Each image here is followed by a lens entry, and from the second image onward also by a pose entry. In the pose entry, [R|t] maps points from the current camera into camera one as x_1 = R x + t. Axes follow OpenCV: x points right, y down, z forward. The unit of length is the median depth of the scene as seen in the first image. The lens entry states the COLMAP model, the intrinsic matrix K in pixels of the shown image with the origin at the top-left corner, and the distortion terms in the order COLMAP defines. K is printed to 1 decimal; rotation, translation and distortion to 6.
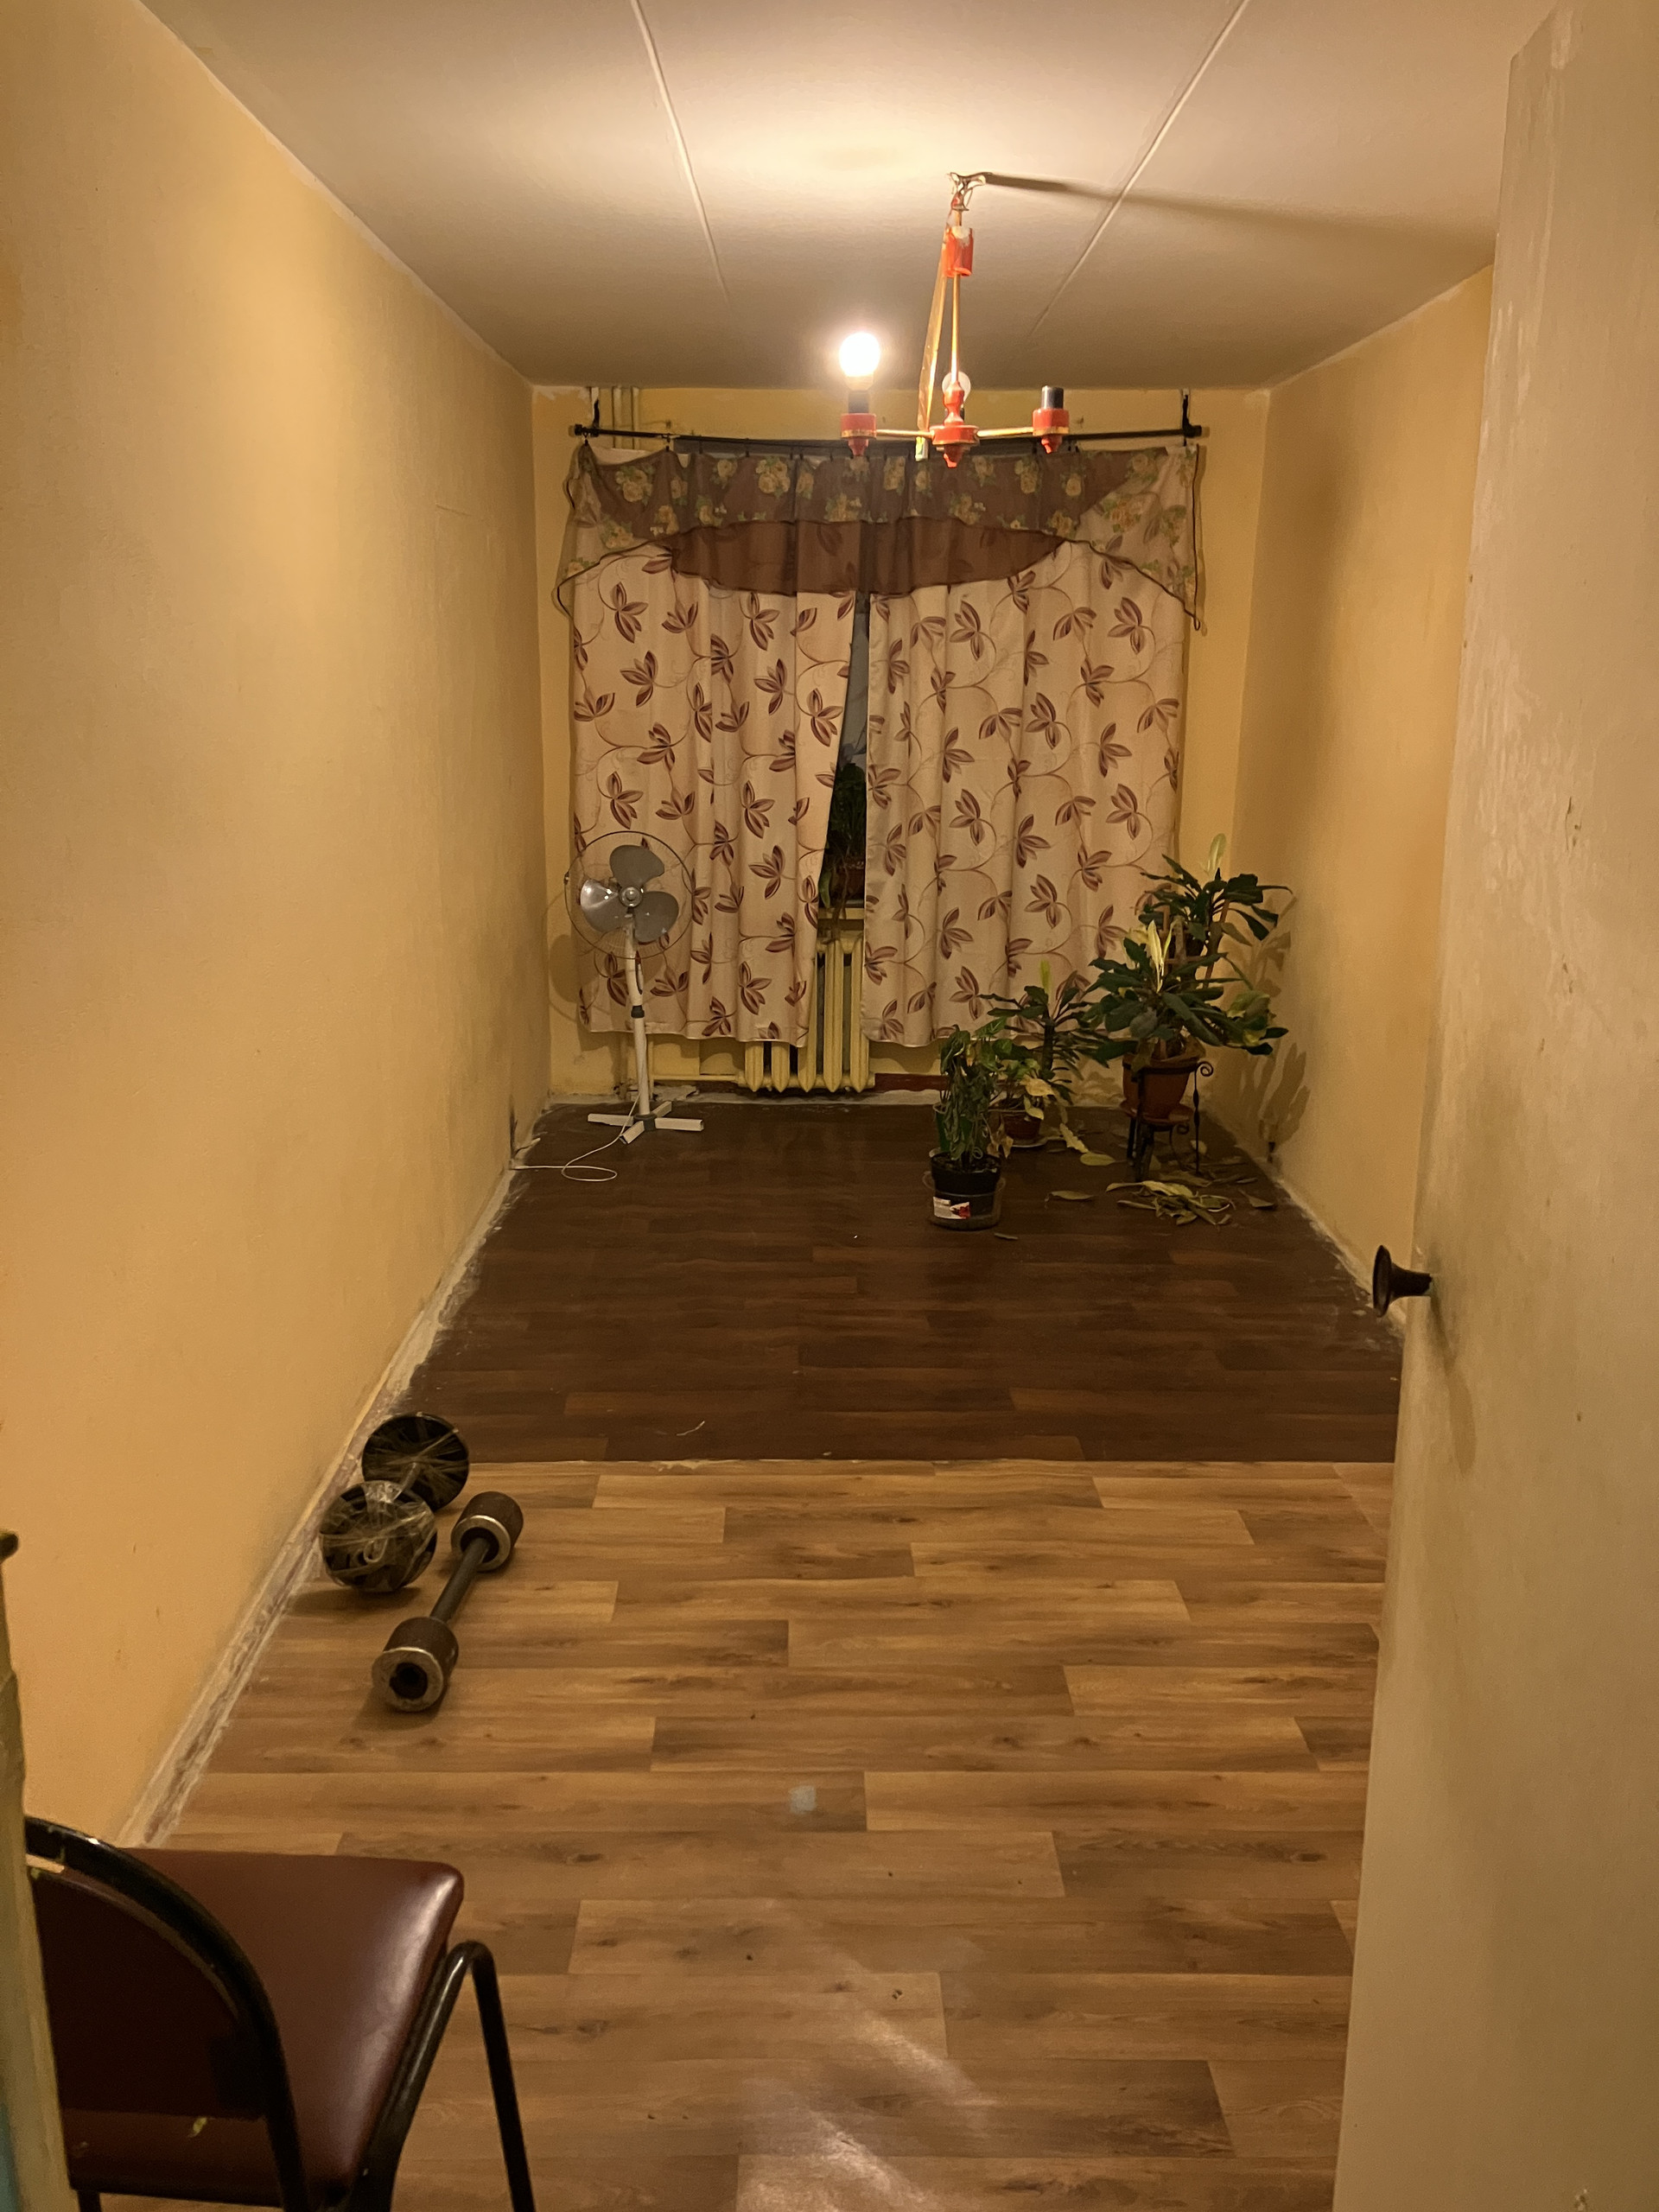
lens RADIAL K [[1774.1, 0, 825.2], [0, 1774.1, 1119.7], [0, 0, 1]] dist [0.042359, -0.026287]
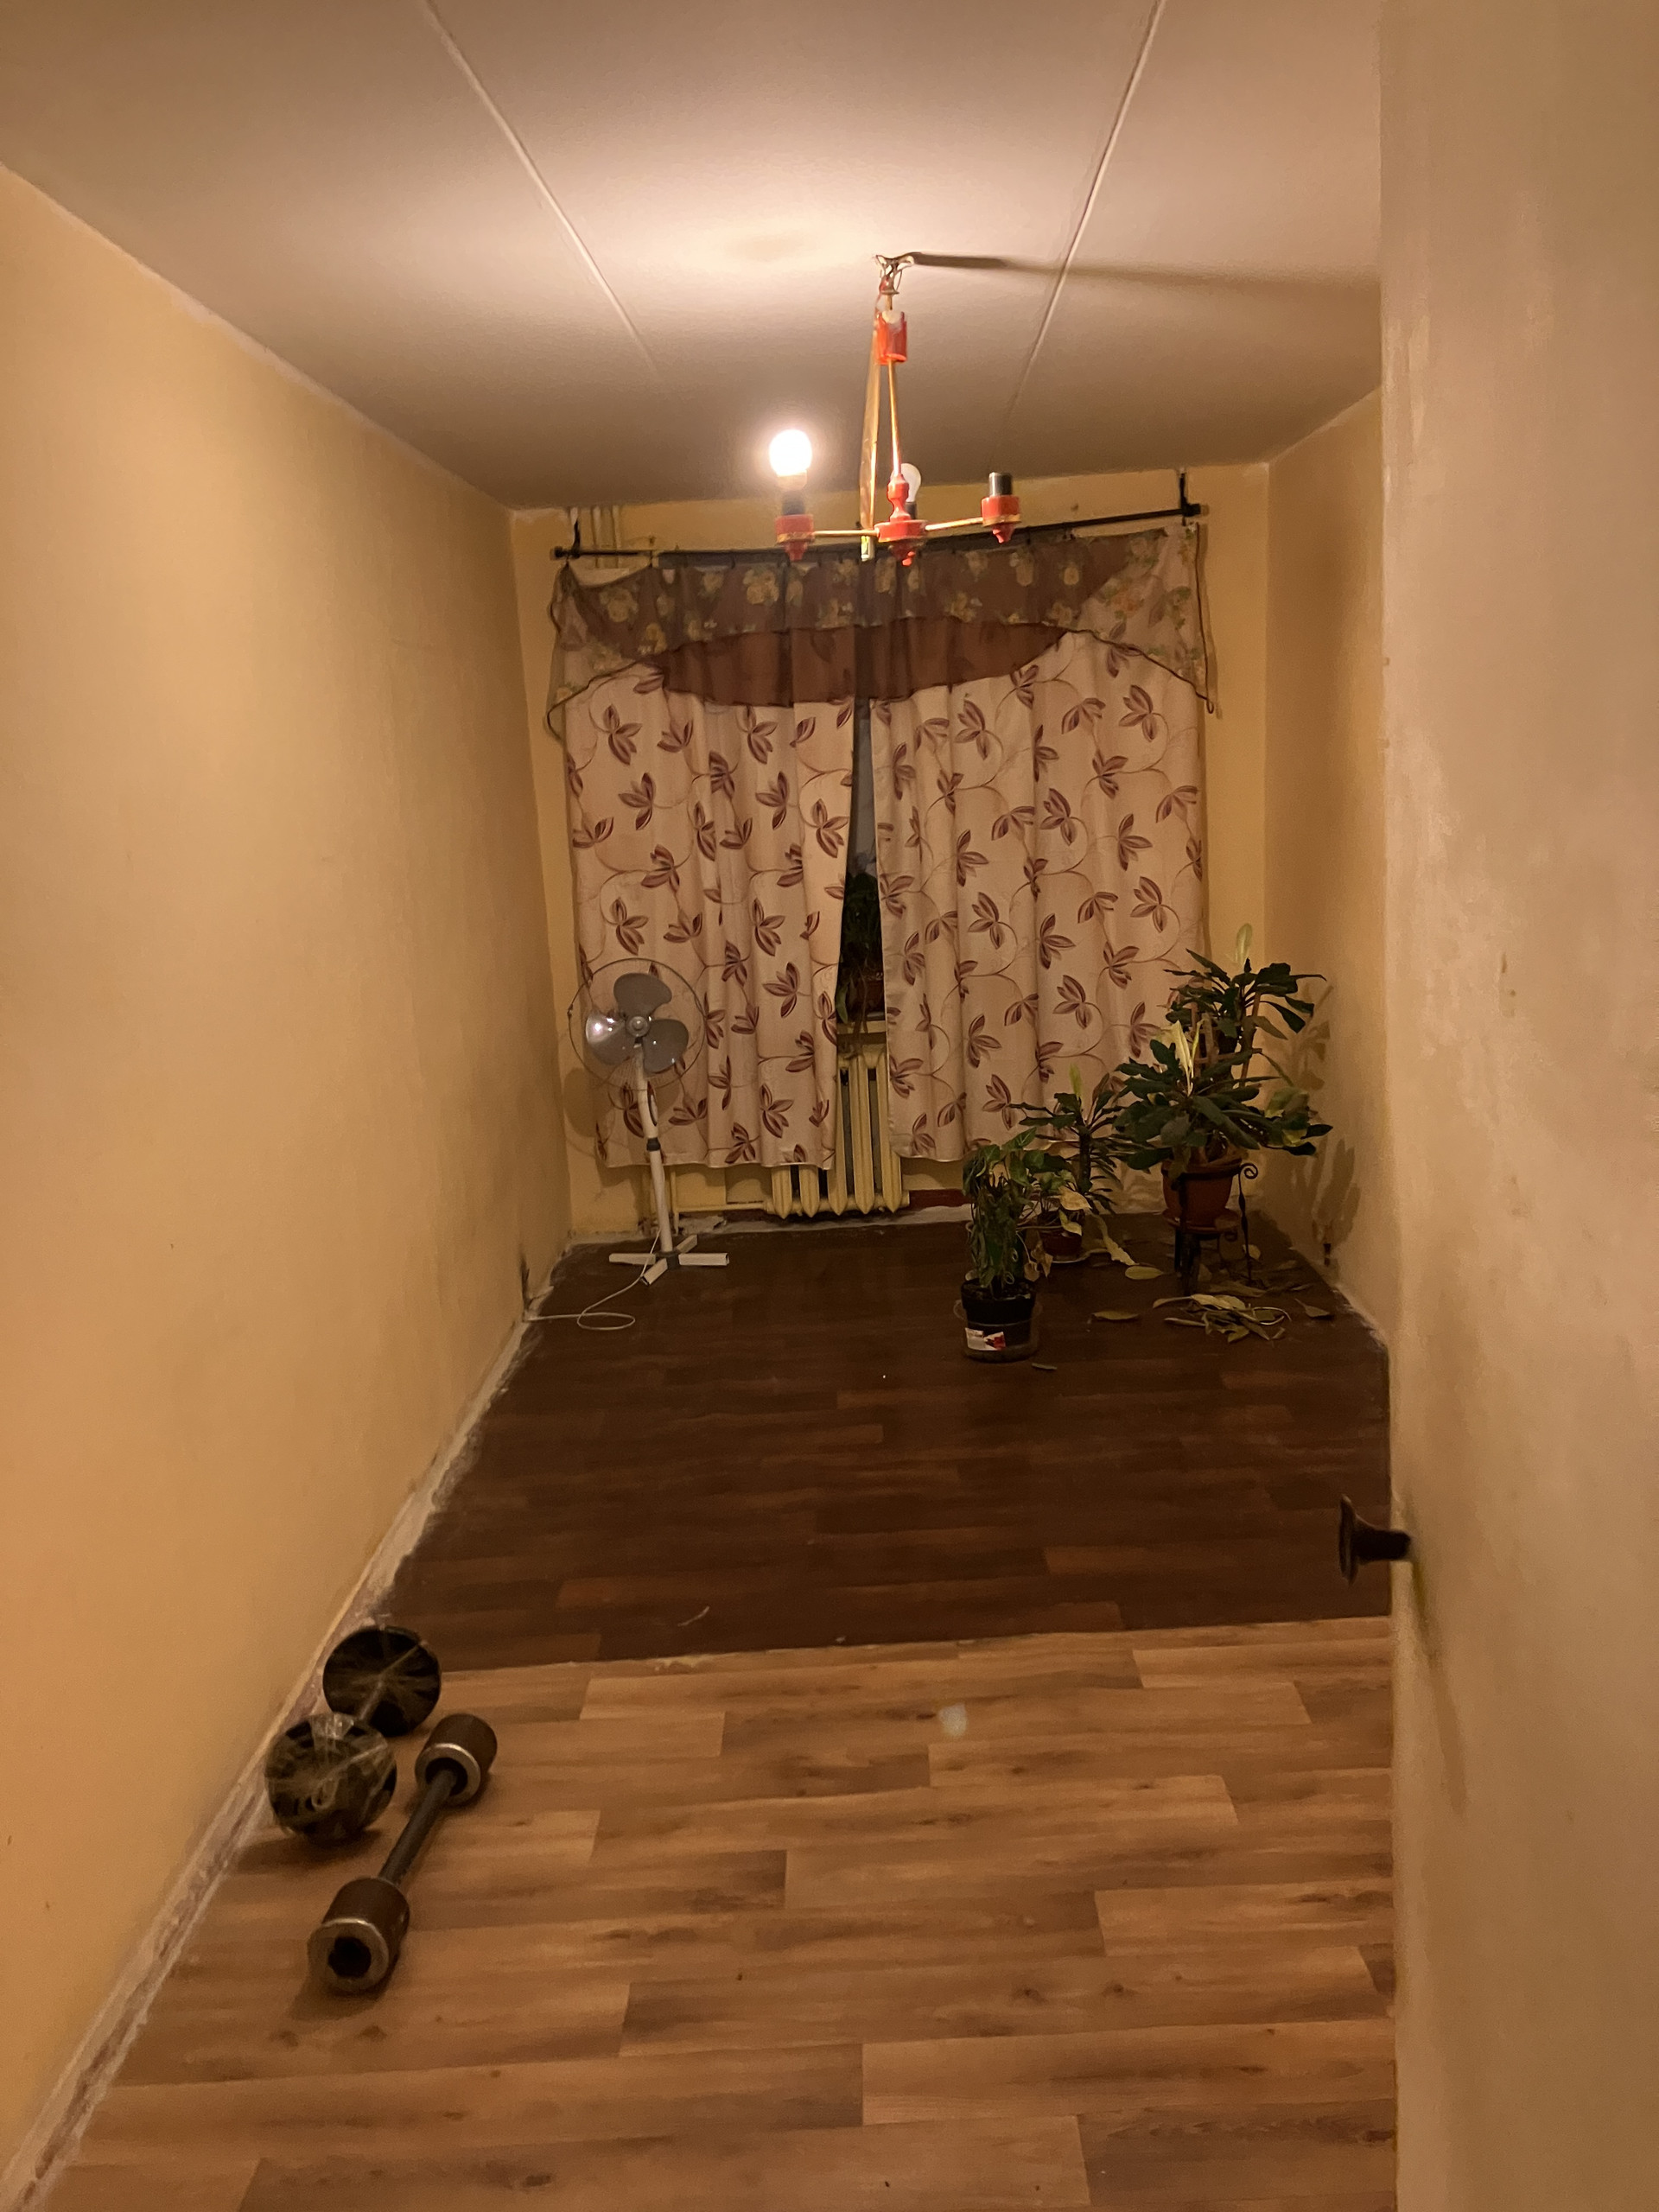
lens RADIAL K [[1774.1, 0, 866.5], [0, 1774.1, 1130.0], [0, 0, 1]] dist [0.042359, -0.026287]
pose [[0.997820, -0.061762, -0.023233, 0.047096], [0.060640, 0.997087, -0.046261, -0.026035], [0.026022, 0.044751, 0.998659, 0.069431]]
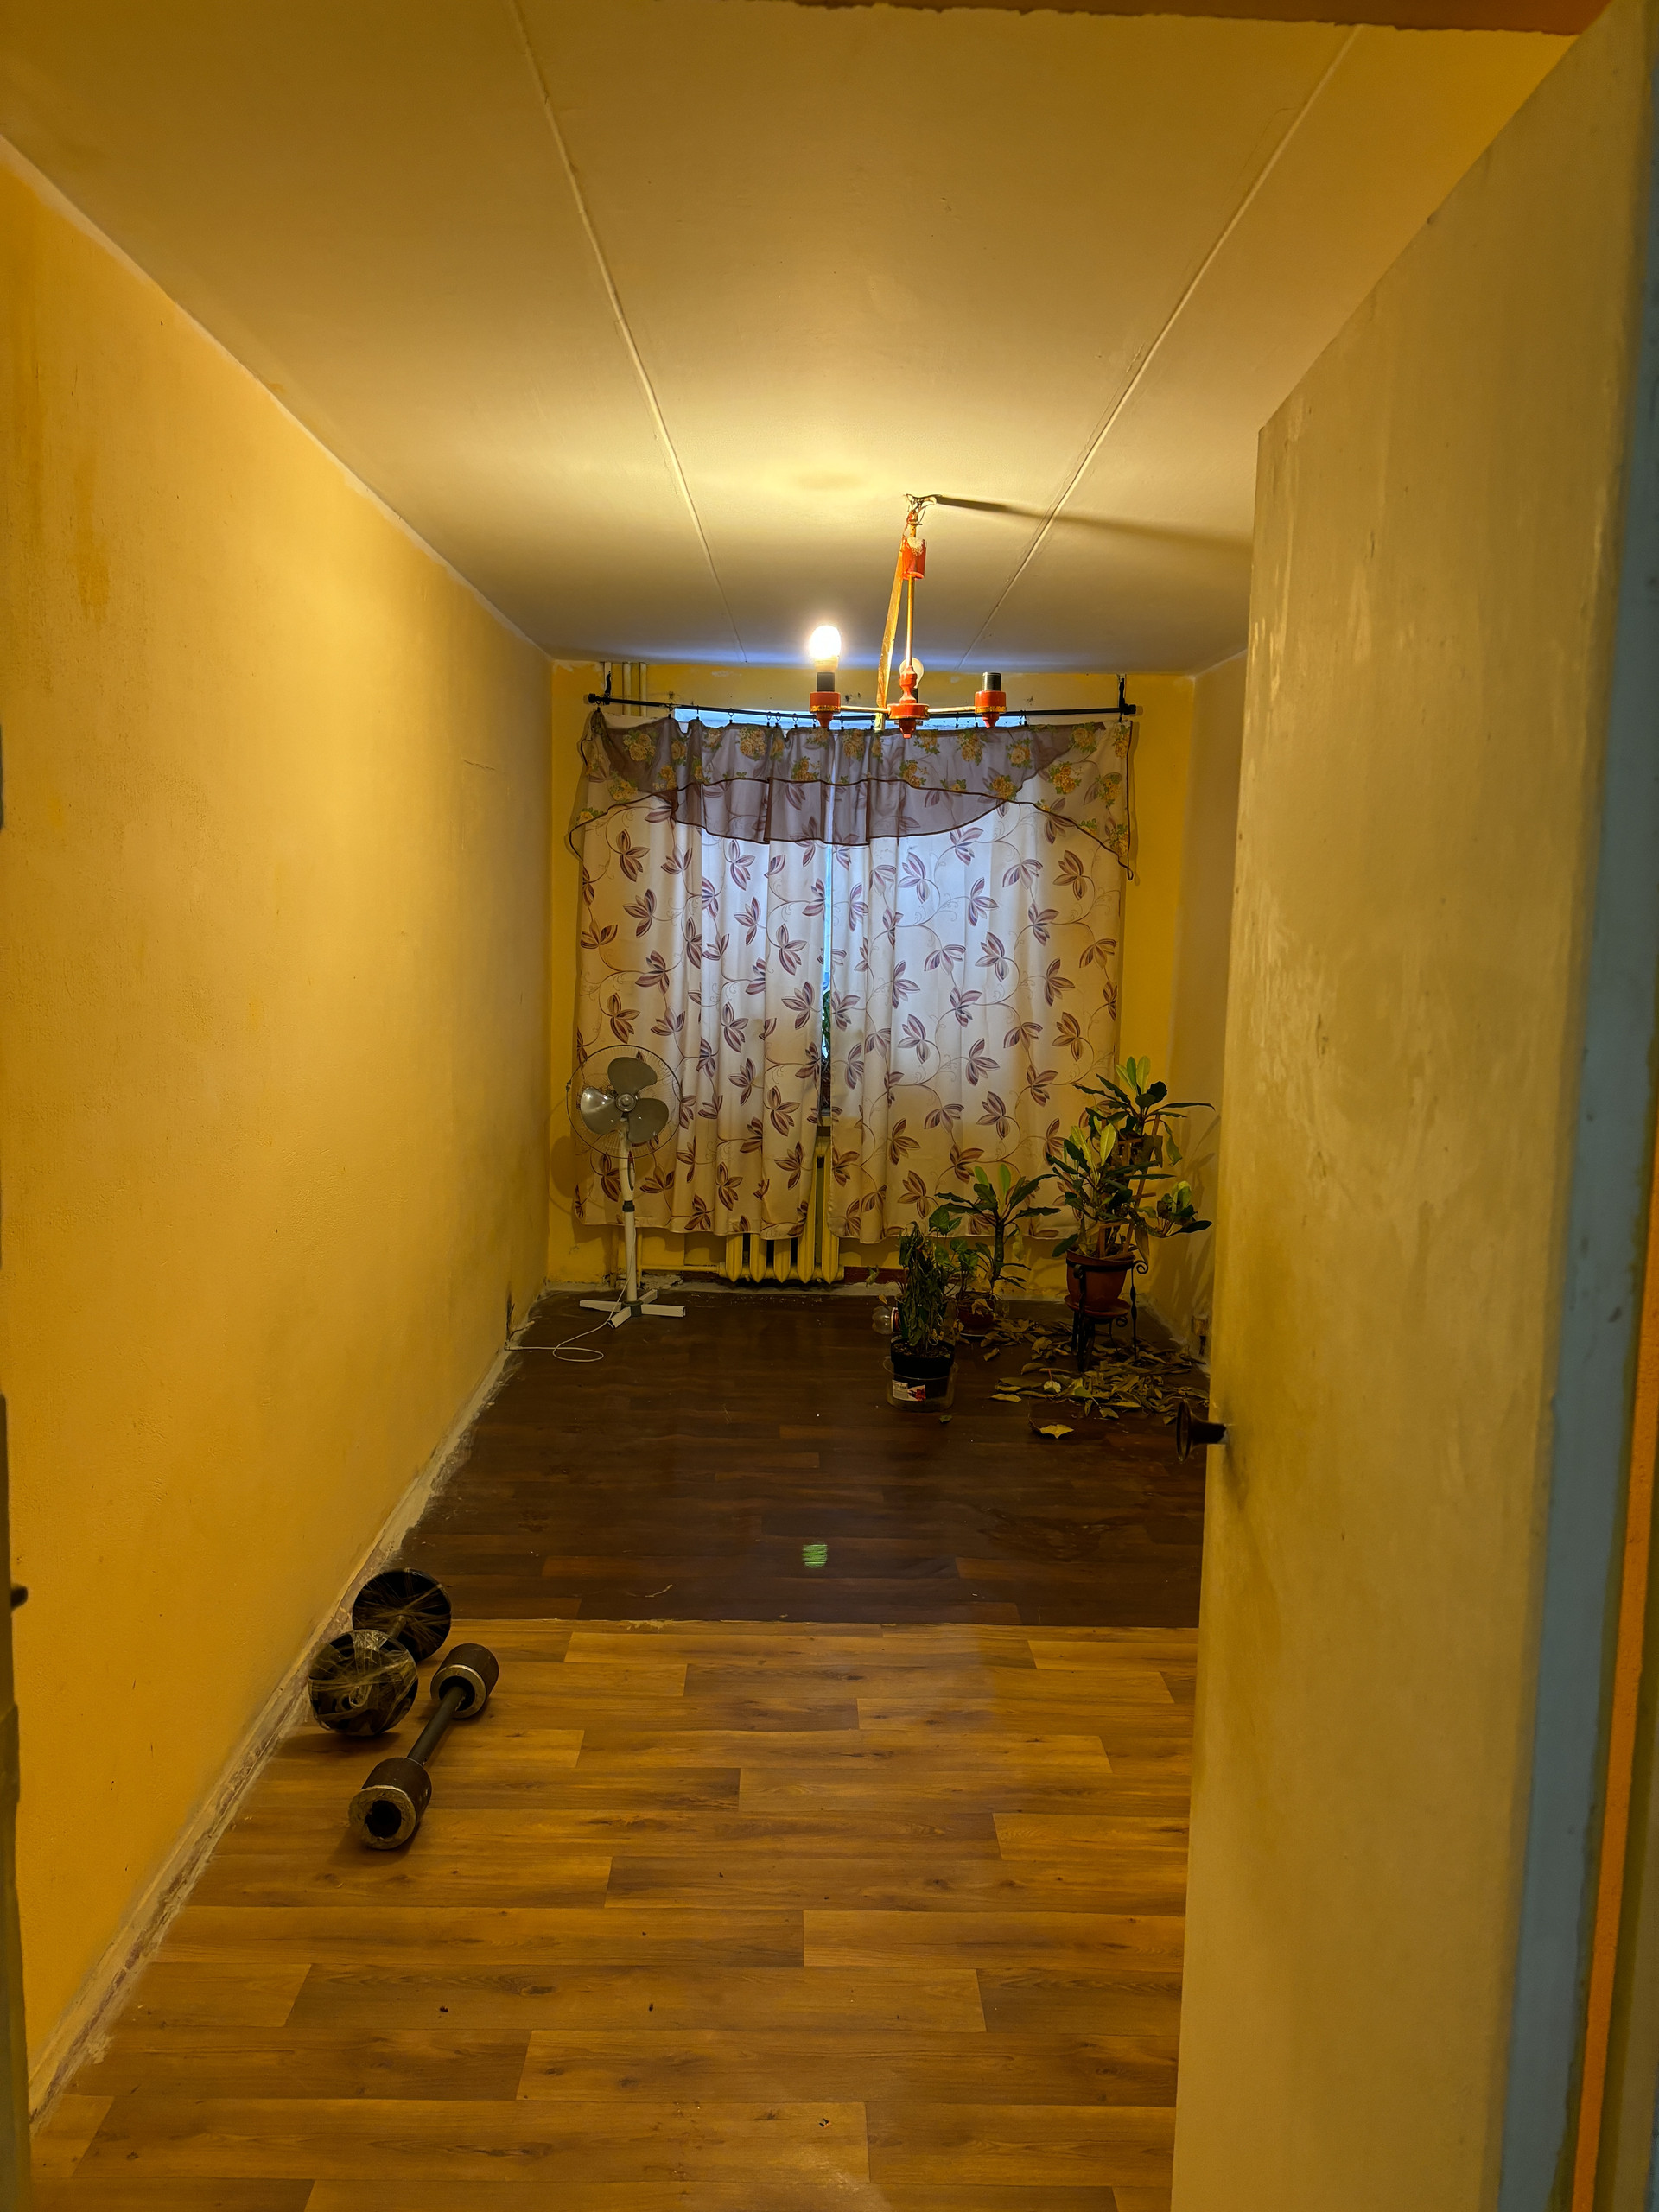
lens RADIAL K [[1637.9, 0, 830.2], [0, 1637.9, 1136.5], [0, 0, 1]] dist [0.061134, -0.046485]
pose [[0.999802, 0.017294, 0.009800, 0.013265], [-0.016123, 0.993904, -0.109062, 0.006992], [-0.011626, 0.108883, 0.993987, -0.027628]]
